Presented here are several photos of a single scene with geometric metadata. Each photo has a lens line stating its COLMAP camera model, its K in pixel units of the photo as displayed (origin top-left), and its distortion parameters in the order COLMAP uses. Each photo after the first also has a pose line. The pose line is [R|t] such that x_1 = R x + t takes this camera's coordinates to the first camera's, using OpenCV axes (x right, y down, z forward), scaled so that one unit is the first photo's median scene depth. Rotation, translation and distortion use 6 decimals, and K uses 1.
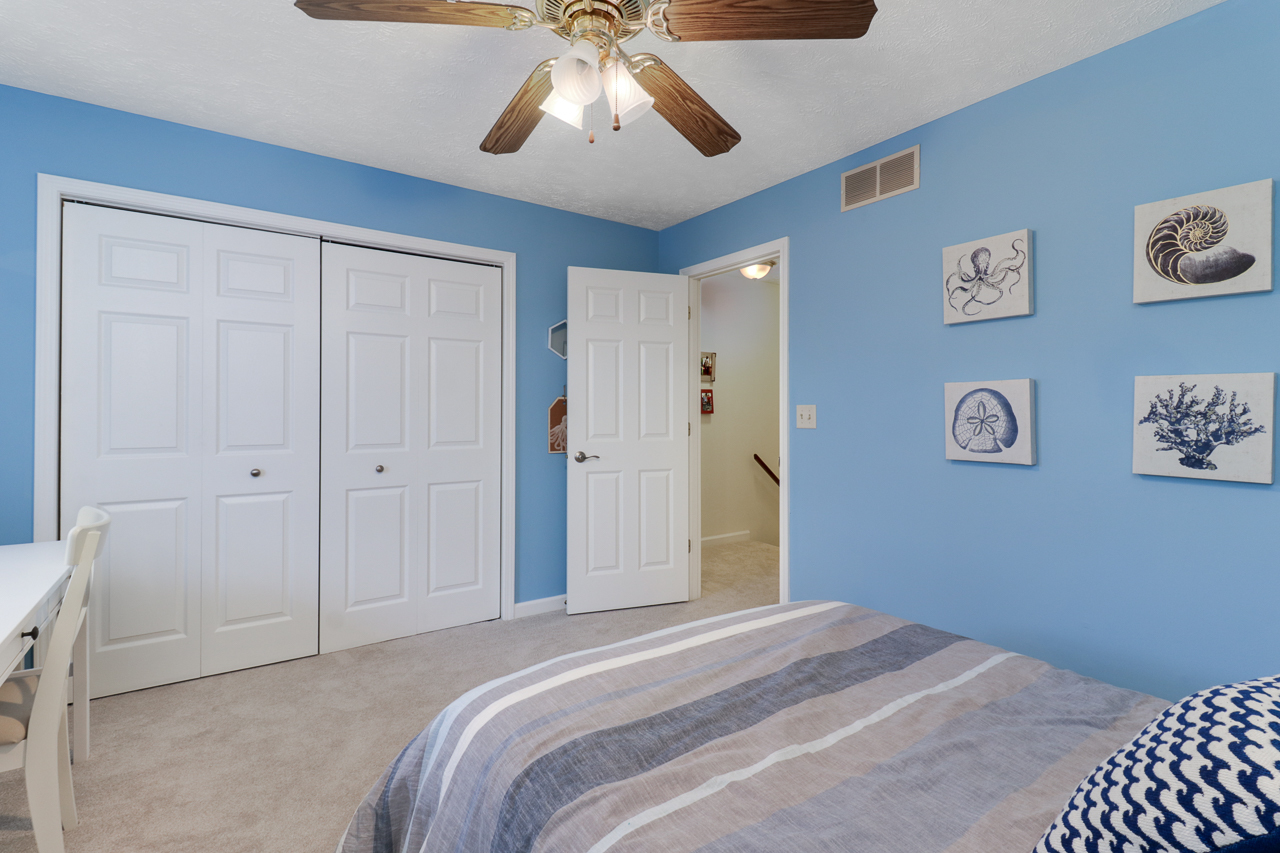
lens RADIAL K [[594.8, 0, 639.6], [0, 594.8, 413.9], [0, 0, 1]] dist [0.009820, -0.003970]
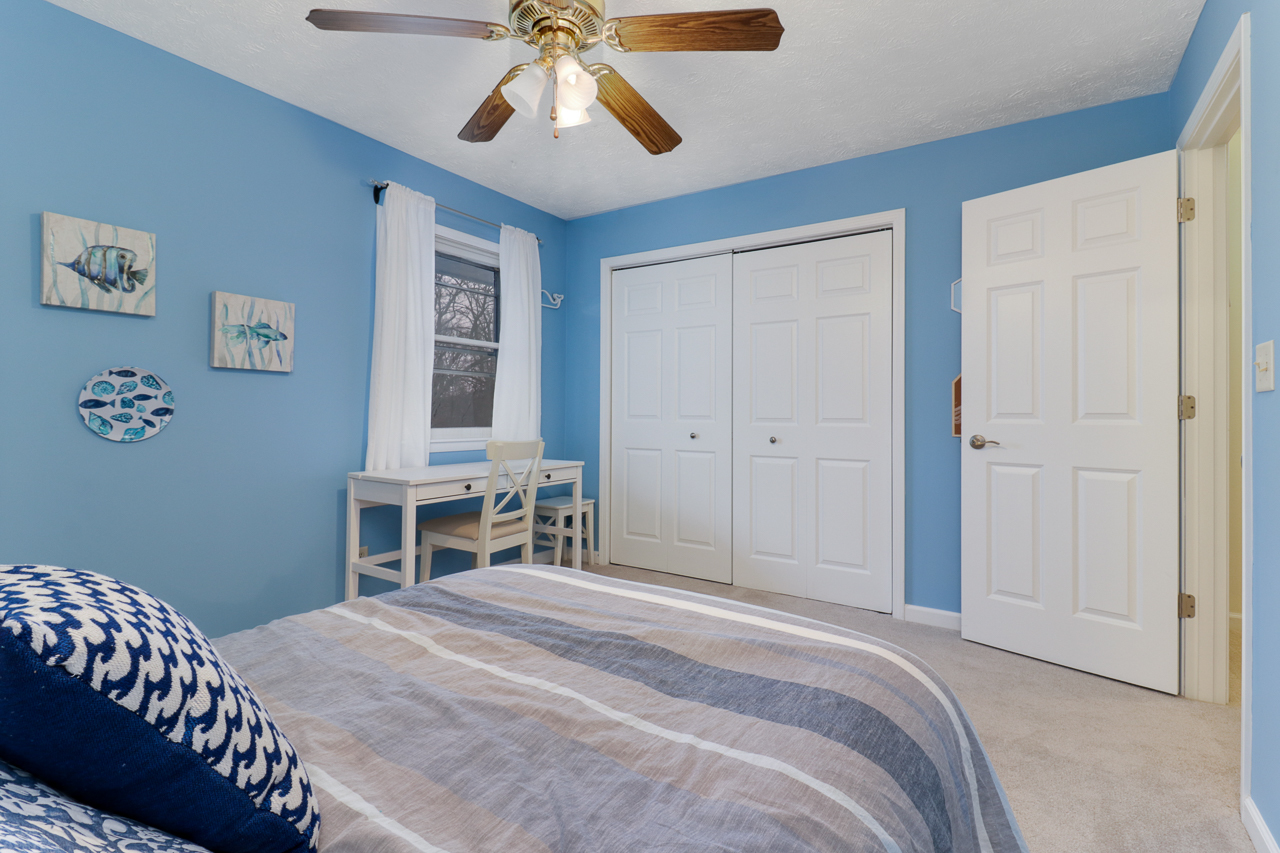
lens RADIAL K [[594.8, 0, 644.1], [0, 594.8, 415.5], [0, 0, 1]] dist [0.009820, -0.003970]
pose [[0.383358, 0.005165, -0.923585, 1.069258], [-0.009888, 0.999950, 0.001488, 0.095954], [0.923547, 0.008562, 0.383390, 0.694968]]
